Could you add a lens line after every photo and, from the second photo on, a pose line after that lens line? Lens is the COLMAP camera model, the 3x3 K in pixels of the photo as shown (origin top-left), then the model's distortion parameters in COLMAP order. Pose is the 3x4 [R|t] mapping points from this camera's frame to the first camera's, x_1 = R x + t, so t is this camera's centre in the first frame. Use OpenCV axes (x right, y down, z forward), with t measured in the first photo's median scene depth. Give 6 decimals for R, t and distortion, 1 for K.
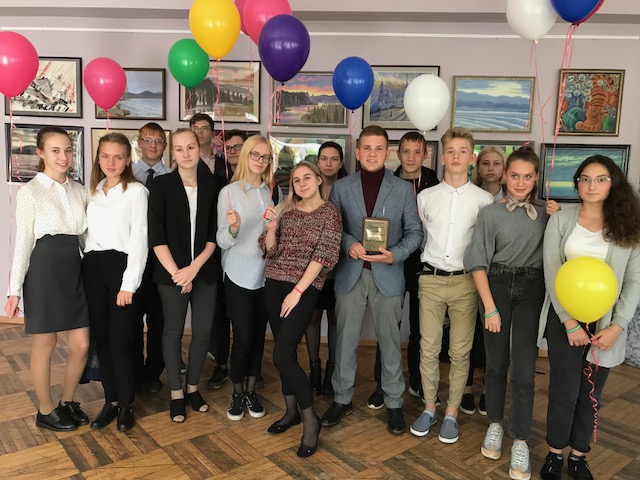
lens RADIAL K [[517.3, 0, 320.0], [0, 517.3, 240.0], [0, 0, 1]] dist [-0.050888, 0.103607]
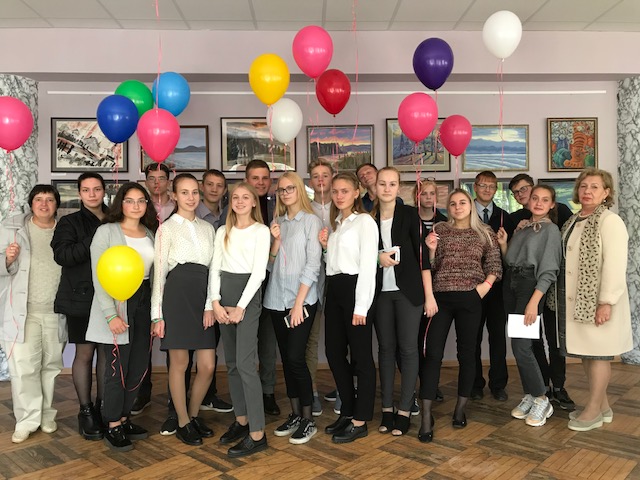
lens RADIAL K [[515.5, 0, 320.0], [0, 515.5, 240.0], [0, 0, 1]] dist [0.003056, -0.000769]
pose [[0.993307, -0.047769, 0.105160, -0.197856], [0.058322, 0.993309, -0.099680, 0.039505], [-0.099695, 0.105146, 0.989447, -0.106684]]
